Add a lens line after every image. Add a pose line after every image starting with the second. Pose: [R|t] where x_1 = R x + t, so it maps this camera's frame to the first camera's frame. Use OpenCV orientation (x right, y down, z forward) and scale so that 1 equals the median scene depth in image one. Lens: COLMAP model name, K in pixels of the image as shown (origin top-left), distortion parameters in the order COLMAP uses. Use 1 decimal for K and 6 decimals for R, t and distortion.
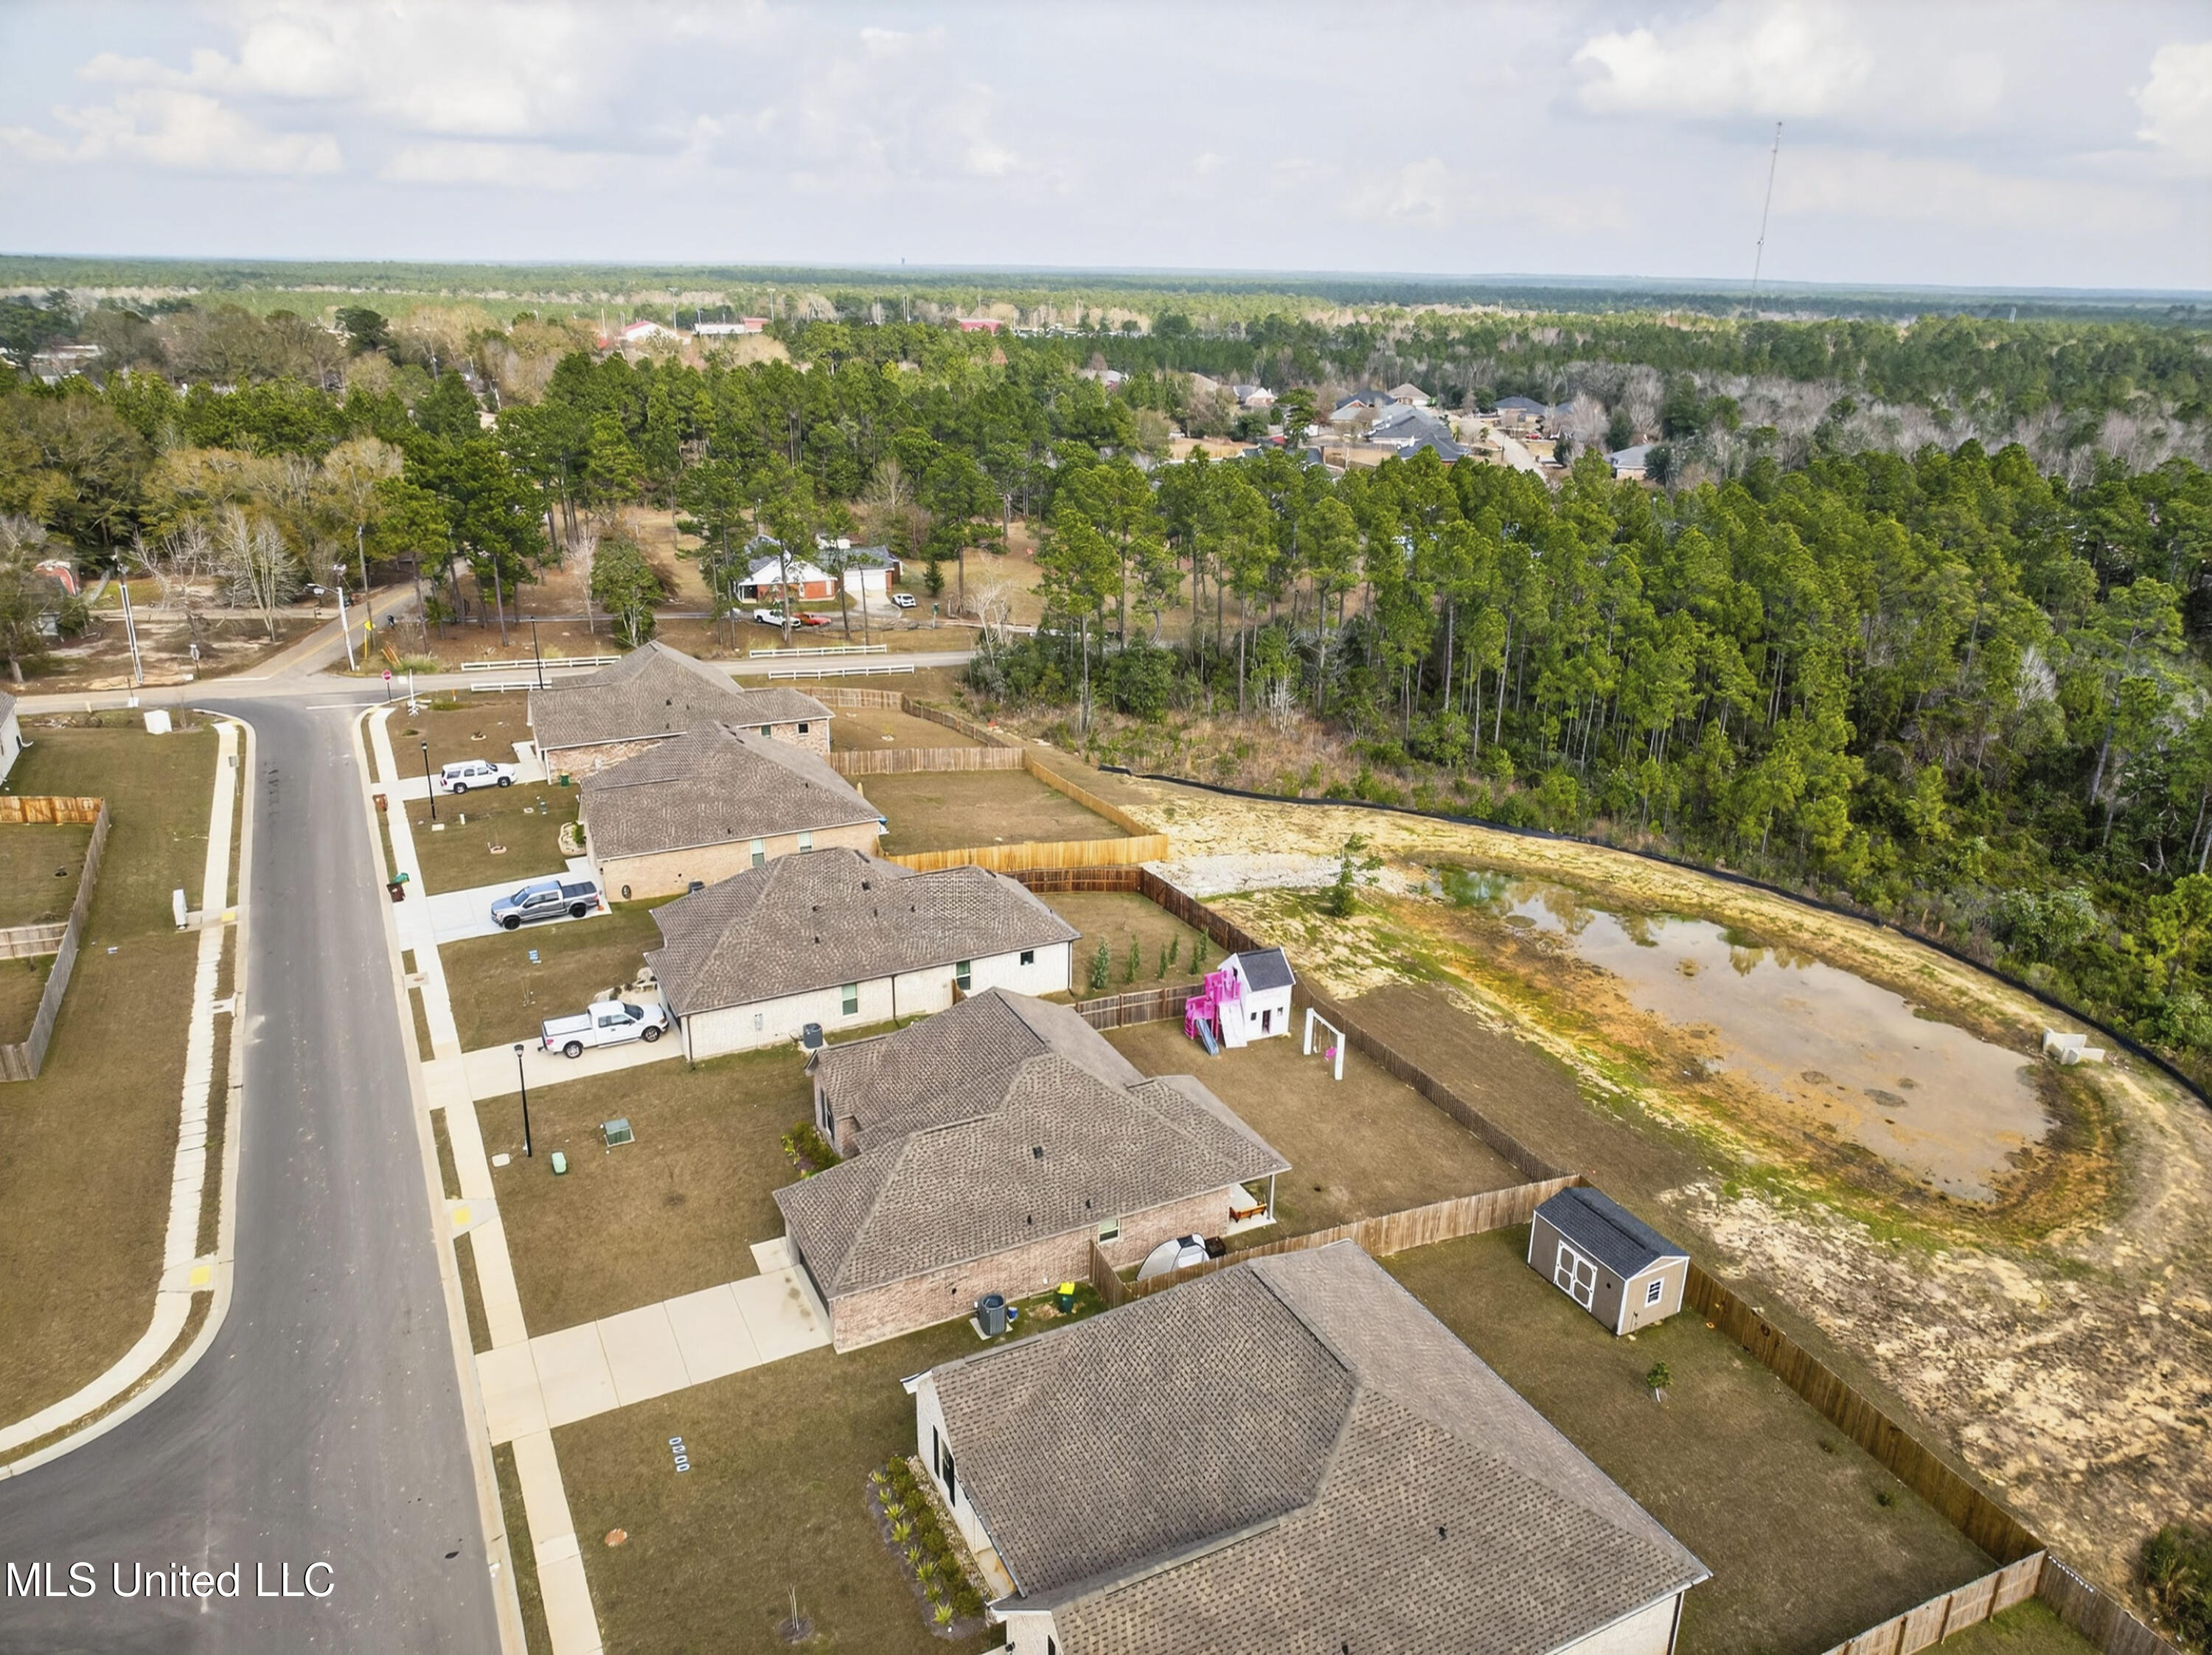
lens RADIAL K [[1507.7, 0, 1107.9], [0, 1507.7, 826.6], [0, 0, 1]] dist [0.011059, 0.003935]
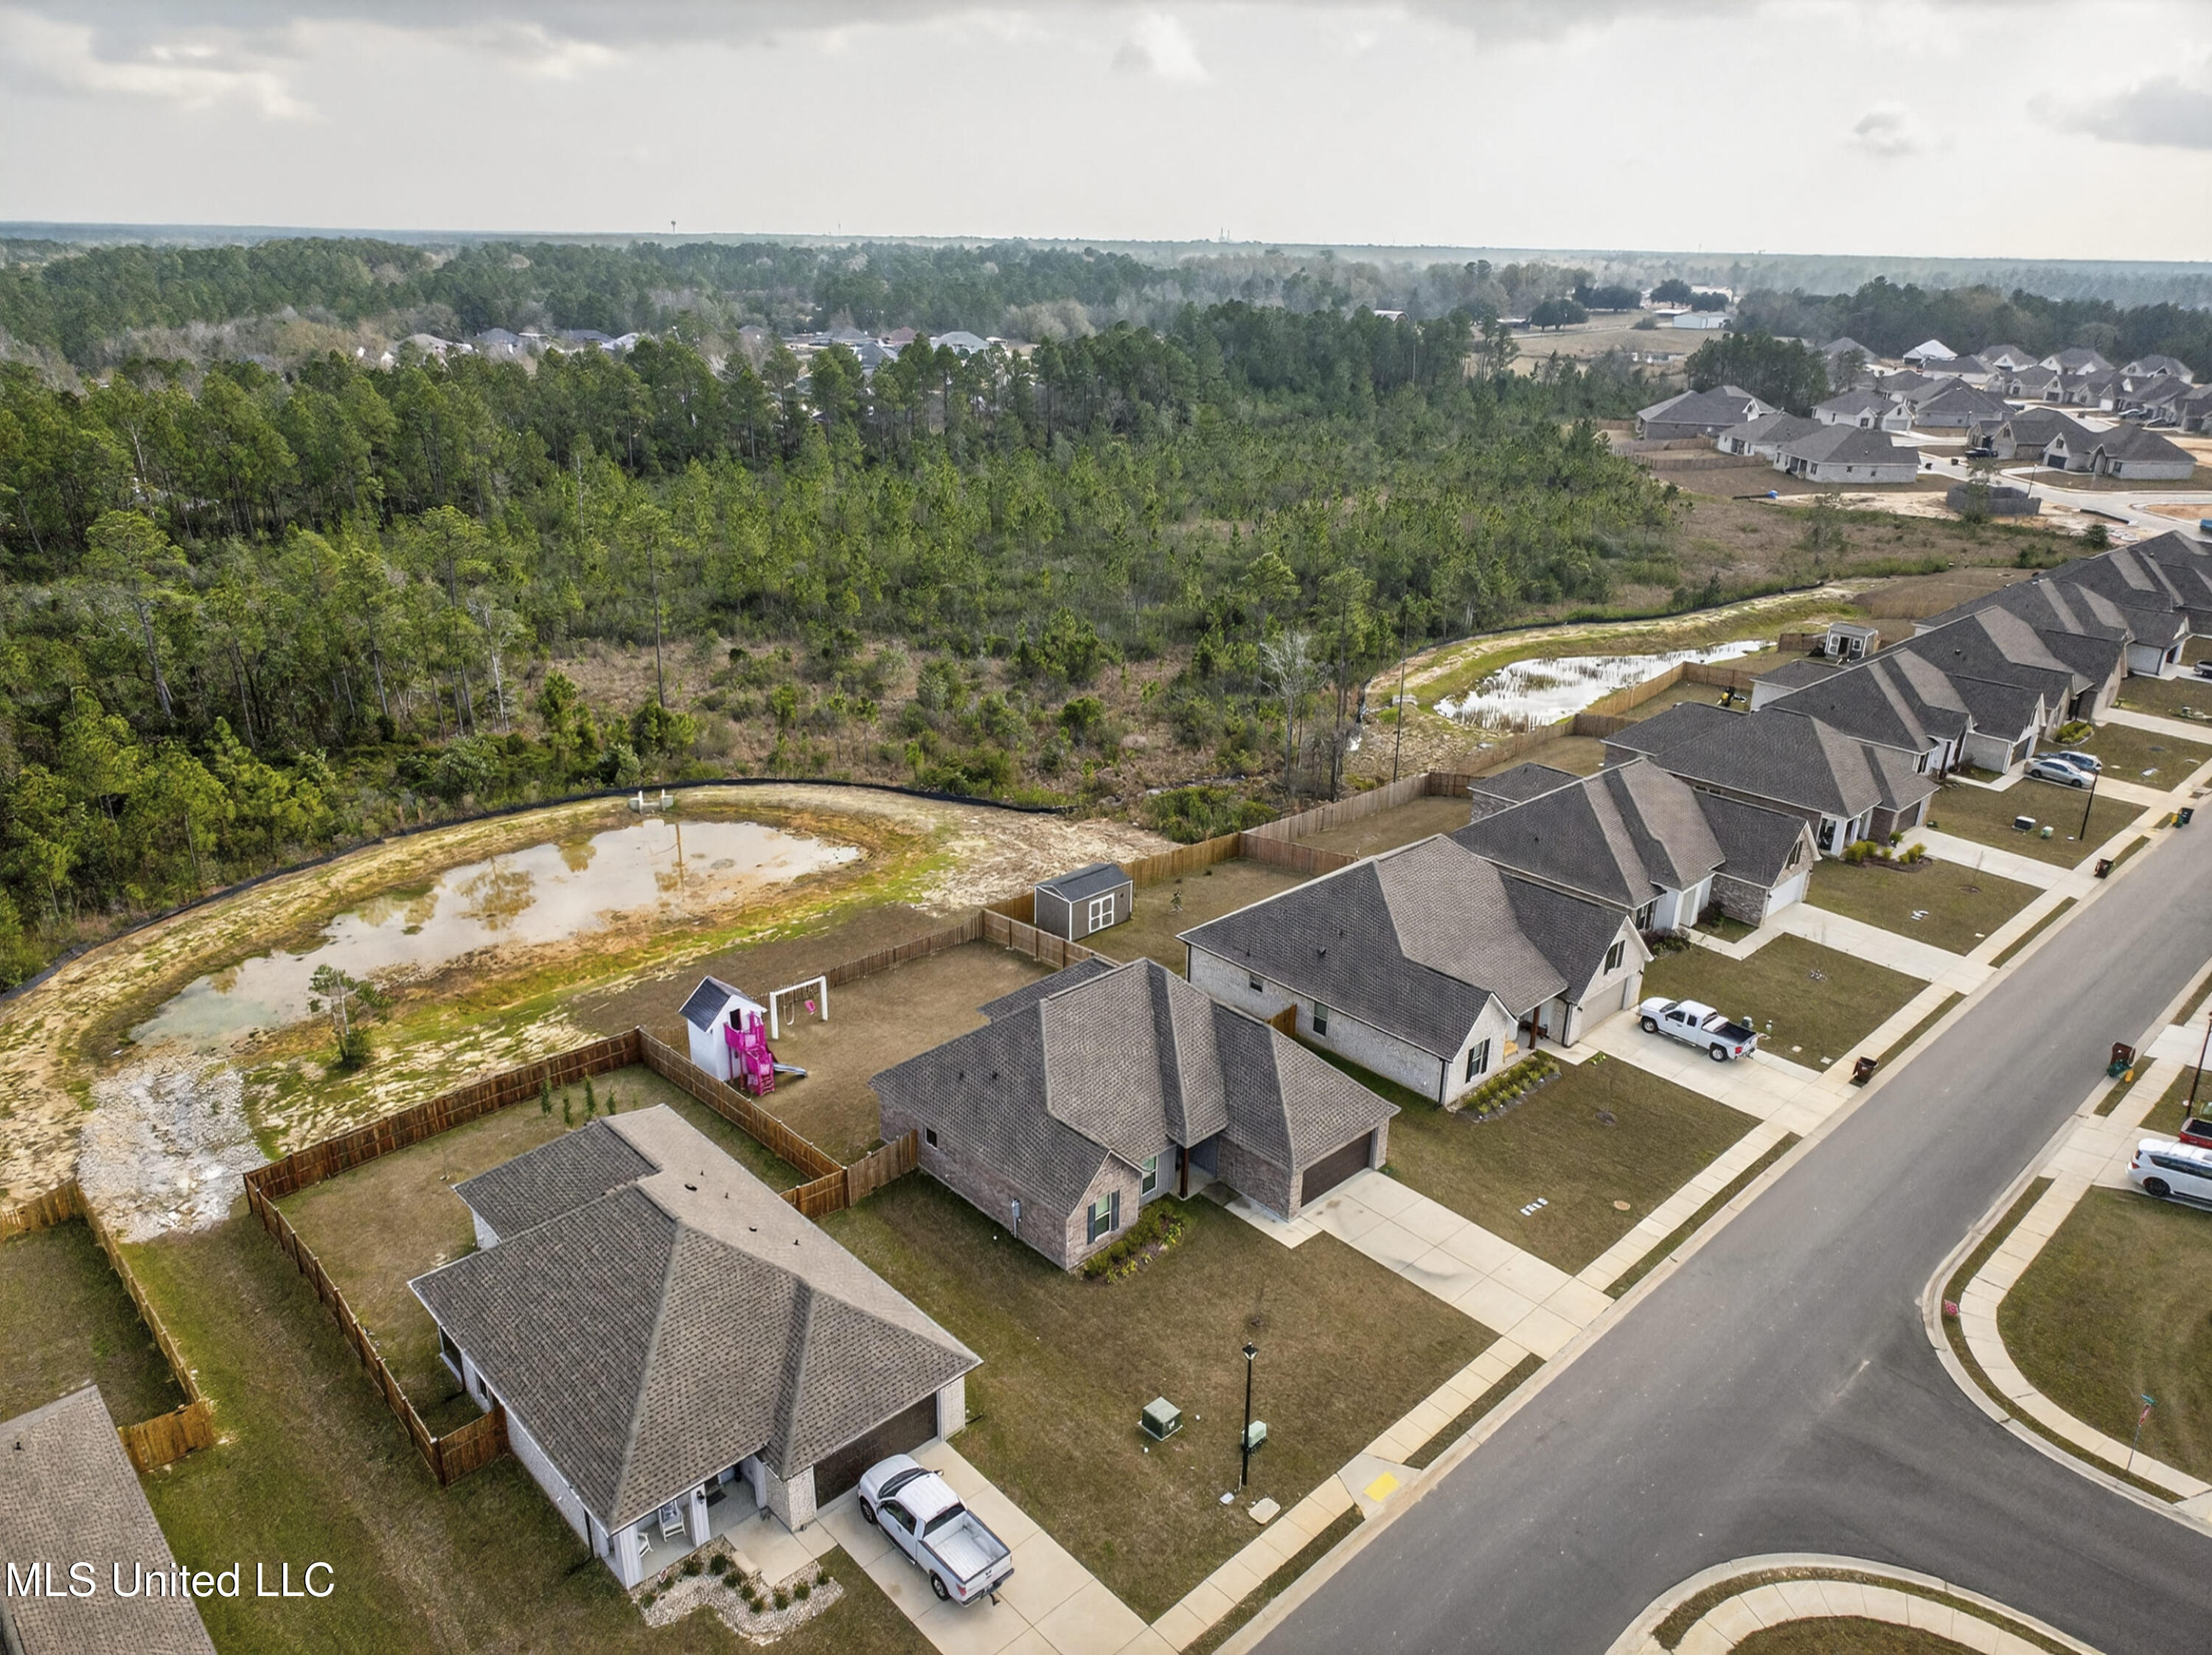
lens RADIAL K [[1507.7, 0, 1106.3], [0, 1507.7, 827.8], [0, 0, 1]] dist [0.011059, 0.003935]
pose [[-0.275210, -0.372593, 0.886247, -0.702535], [0.317108, 0.835073, 0.449551, -0.318375], [-0.907580, 0.404757, -0.111668, 0.787157]]
